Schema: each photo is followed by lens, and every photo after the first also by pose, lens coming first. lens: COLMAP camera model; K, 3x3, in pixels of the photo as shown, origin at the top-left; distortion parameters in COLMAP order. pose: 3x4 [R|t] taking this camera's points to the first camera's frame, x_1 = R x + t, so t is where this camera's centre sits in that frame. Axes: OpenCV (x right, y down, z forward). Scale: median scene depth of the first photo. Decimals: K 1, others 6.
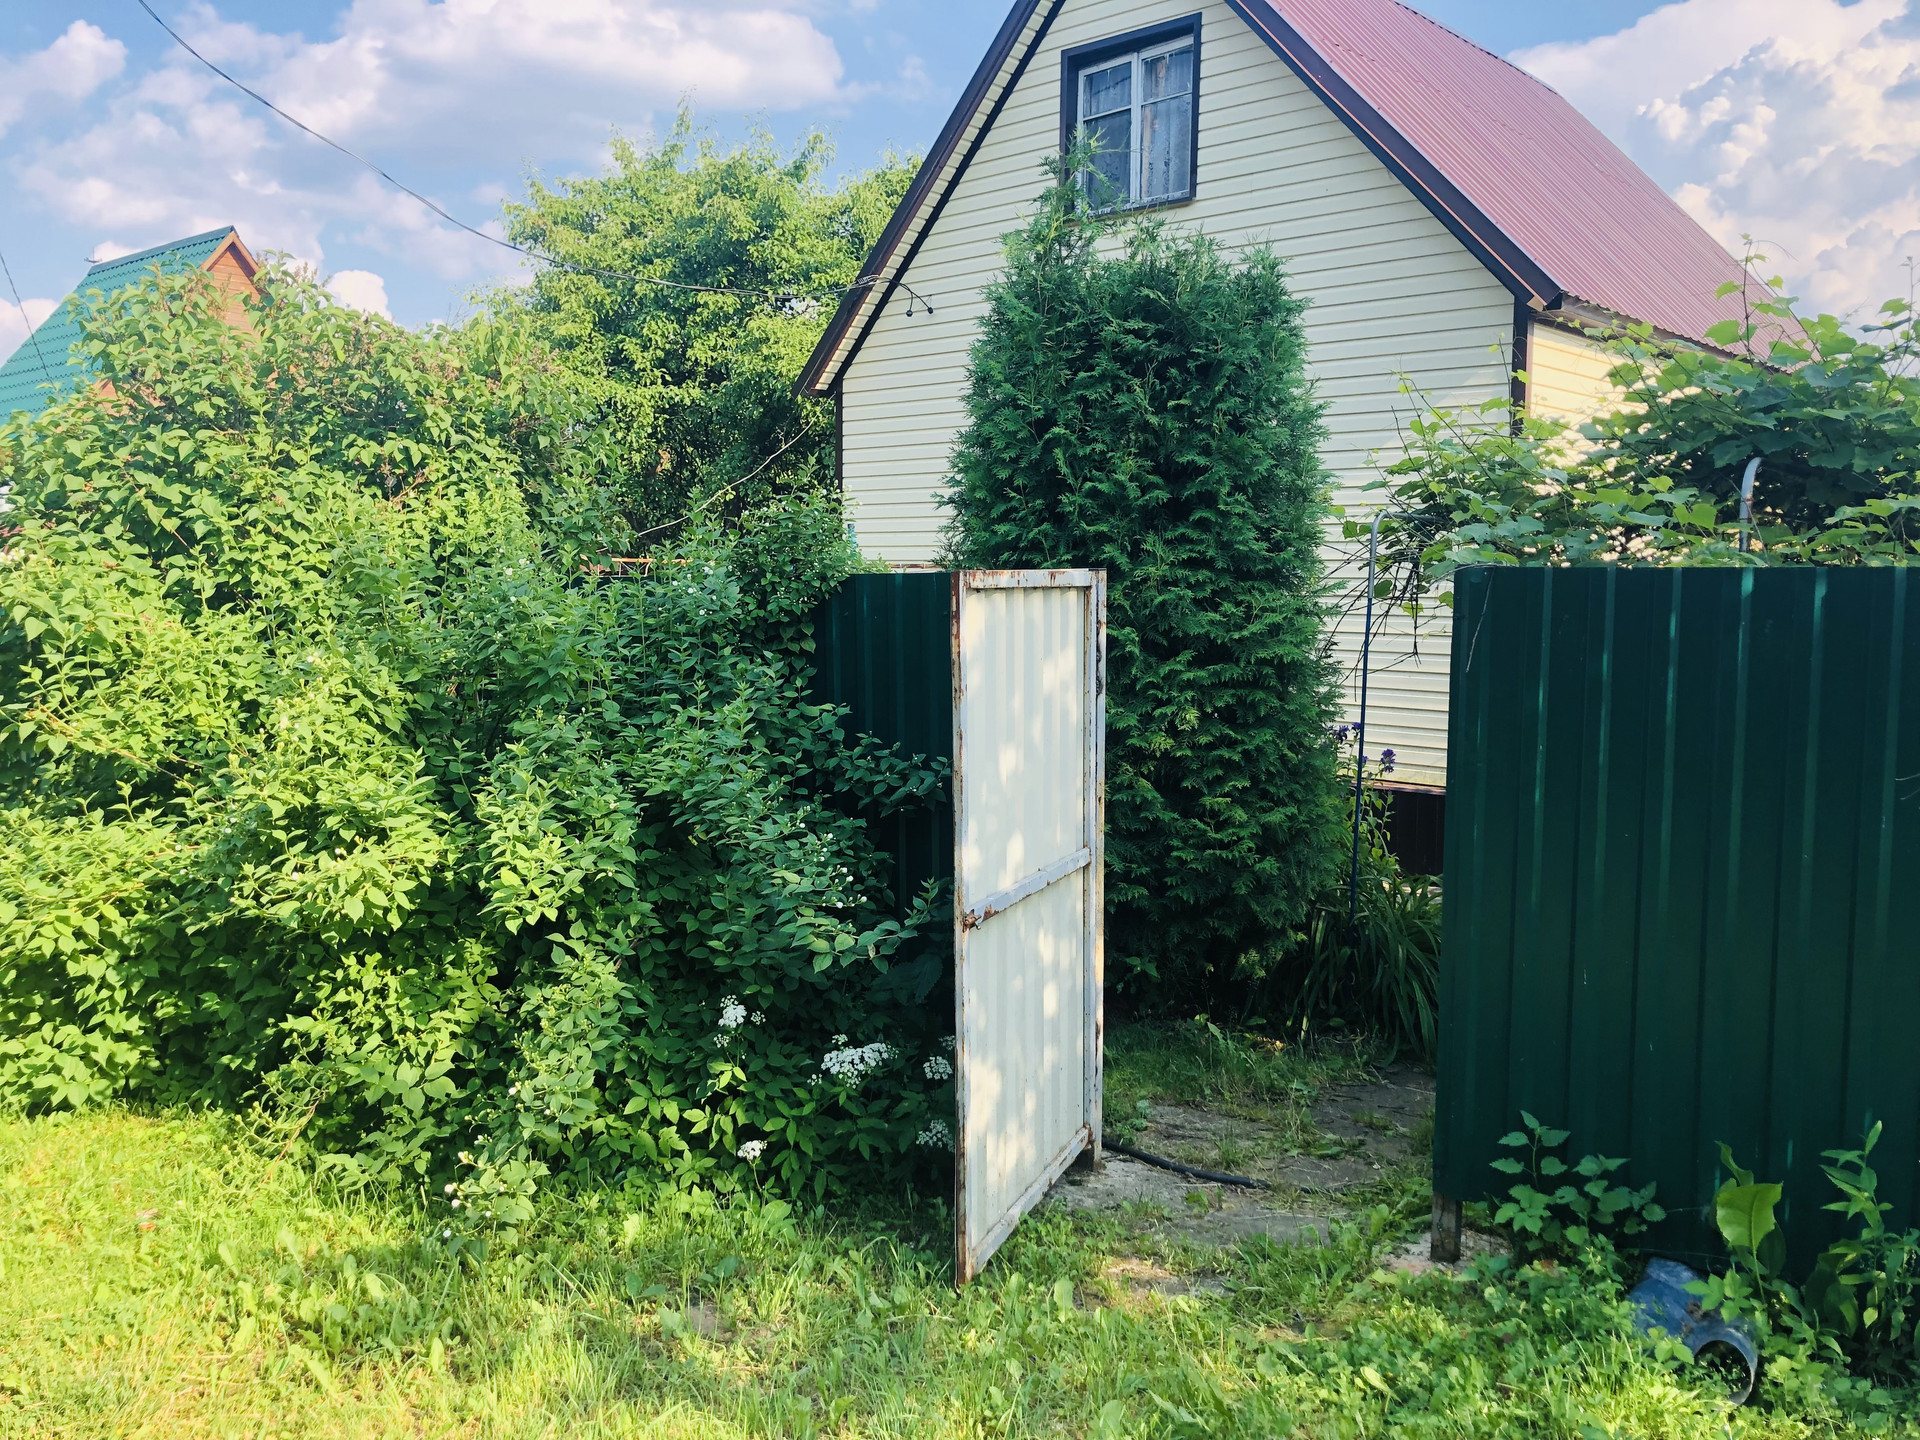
lens RADIAL K [[1687.2, 0, 961.2], [0, 1687.2, 775.8], [0, 0, 1]] dist [0.057498, -0.004132]
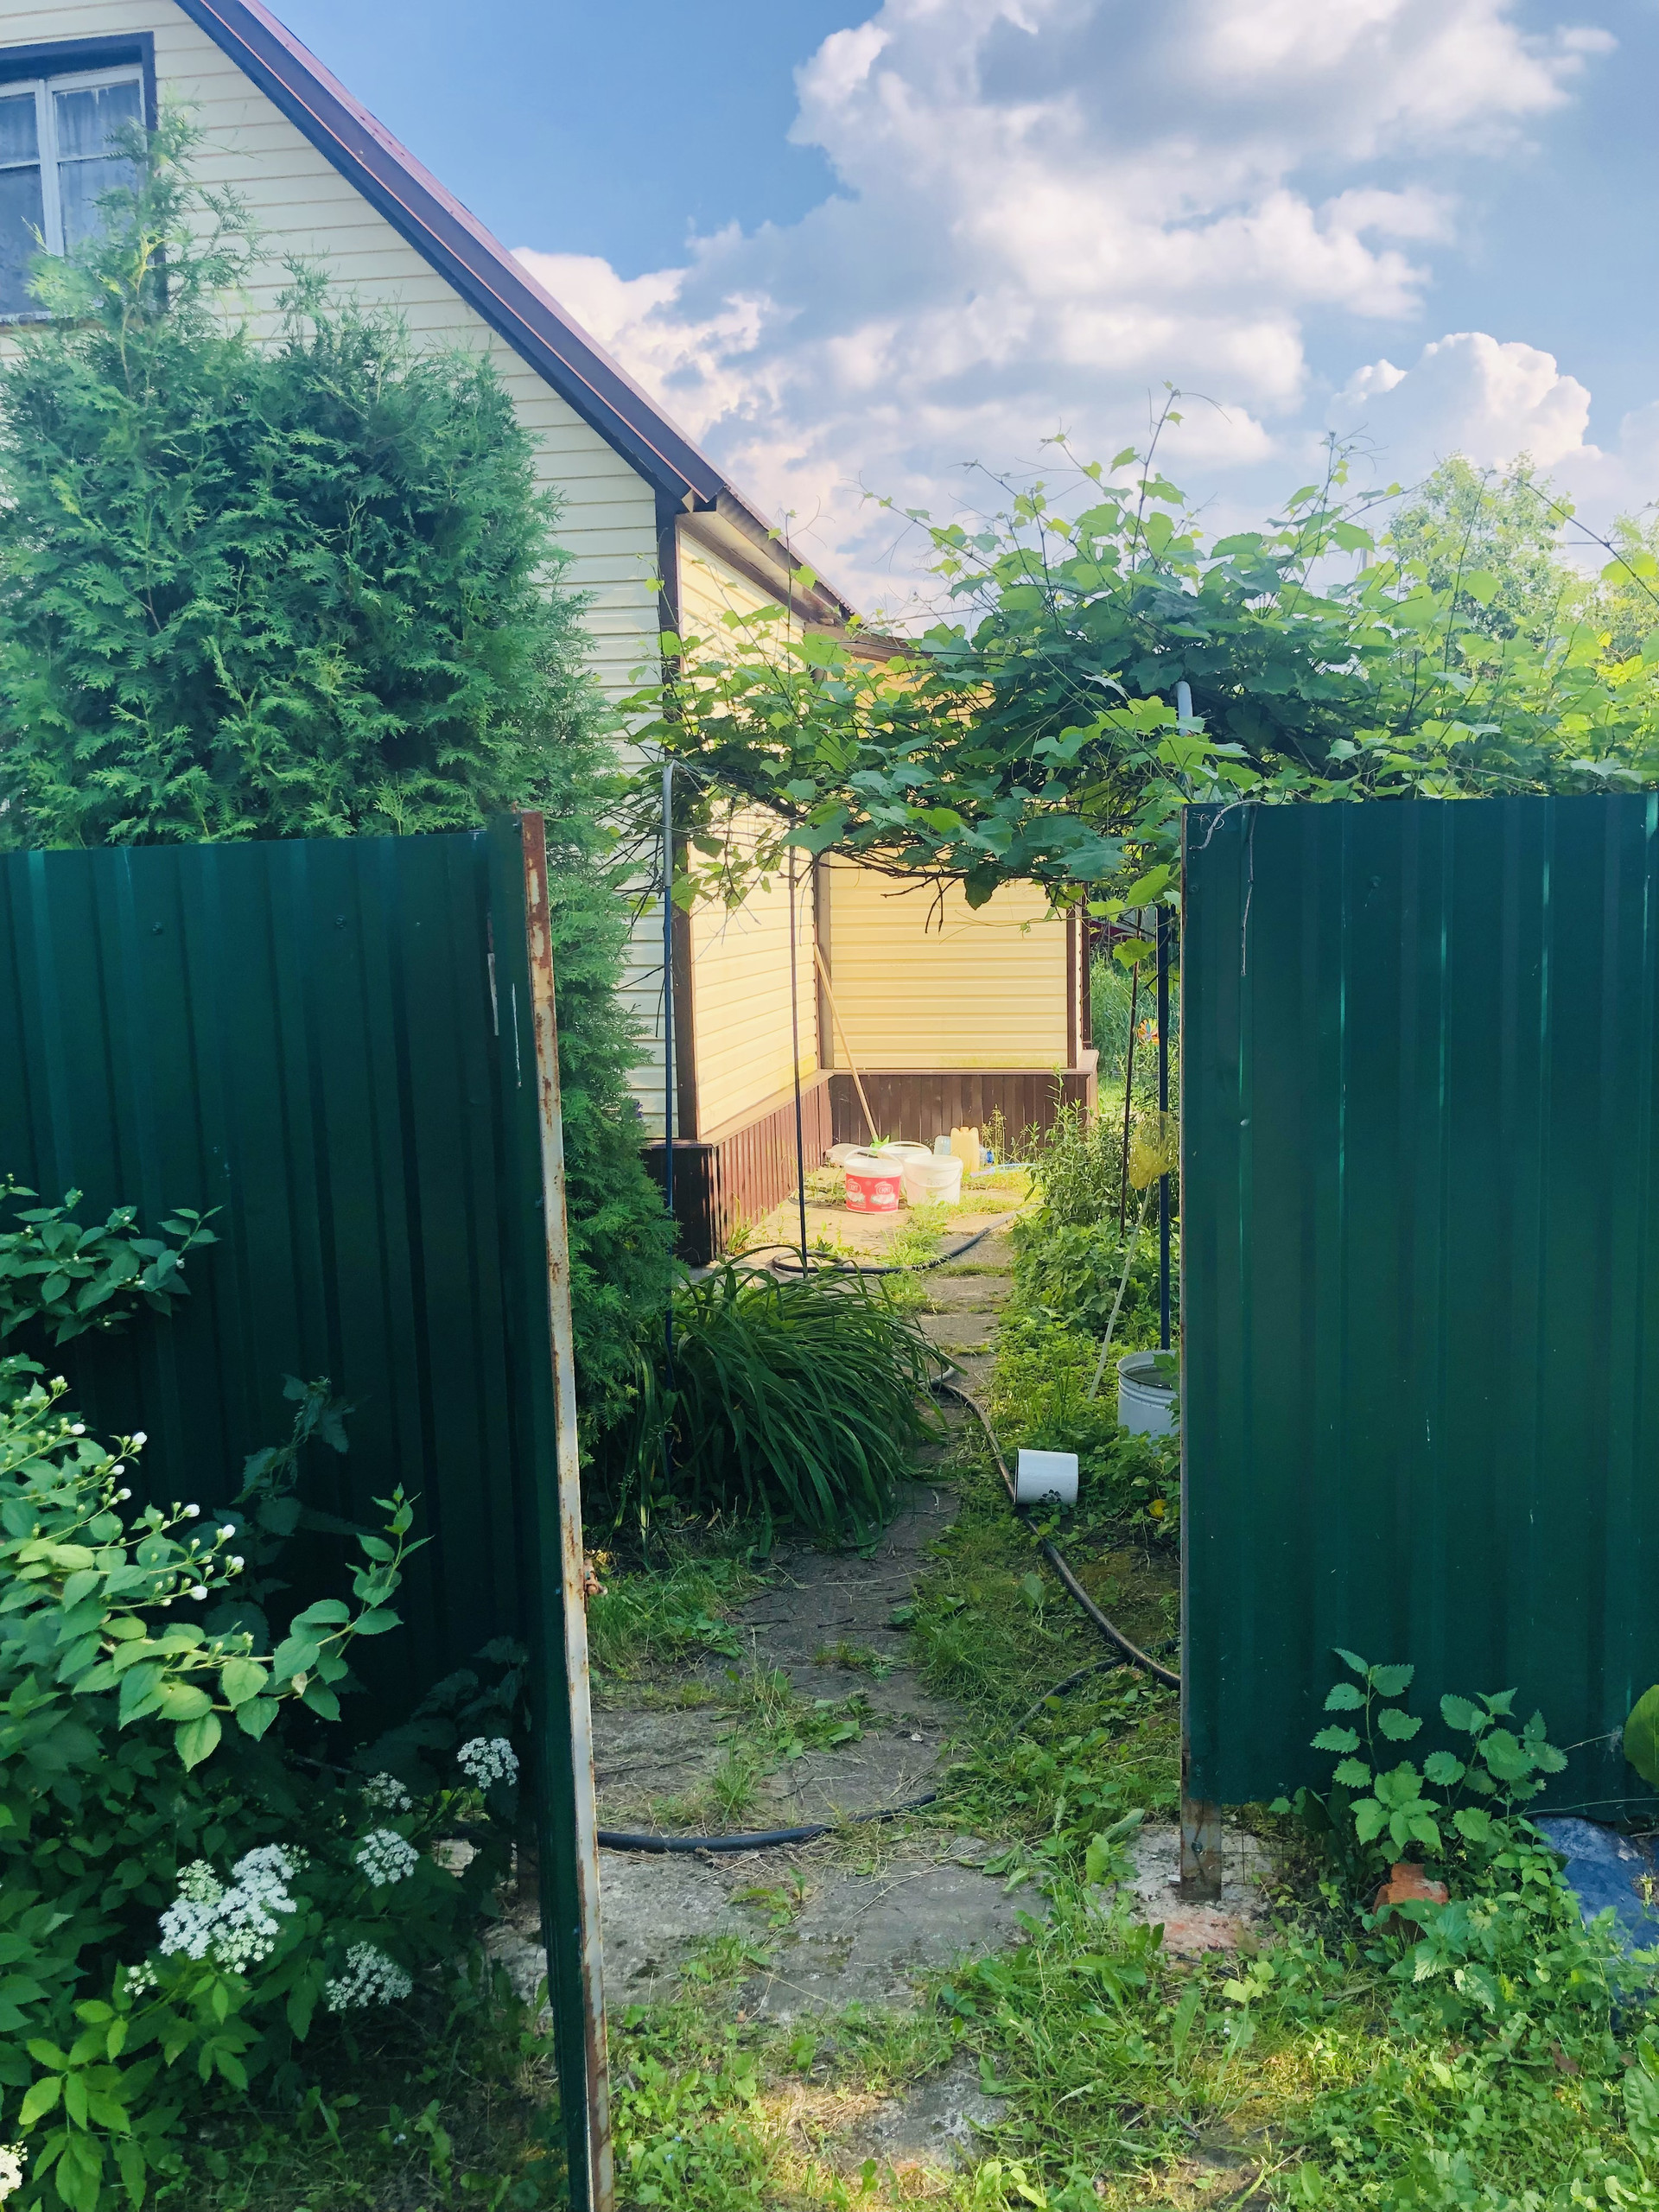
lens RADIAL K [[1831.7, 0, 829.5], [0, 1831.7, 1106.0], [0, 0, 1]] dist [0.000384, -0.001649]
pose [[0.807347, -0.099447, 0.581637, -0.150710], [0.094772, 0.994753, 0.038531, -0.039075], [-0.582417, 0.024015, 0.812535, 0.375469]]
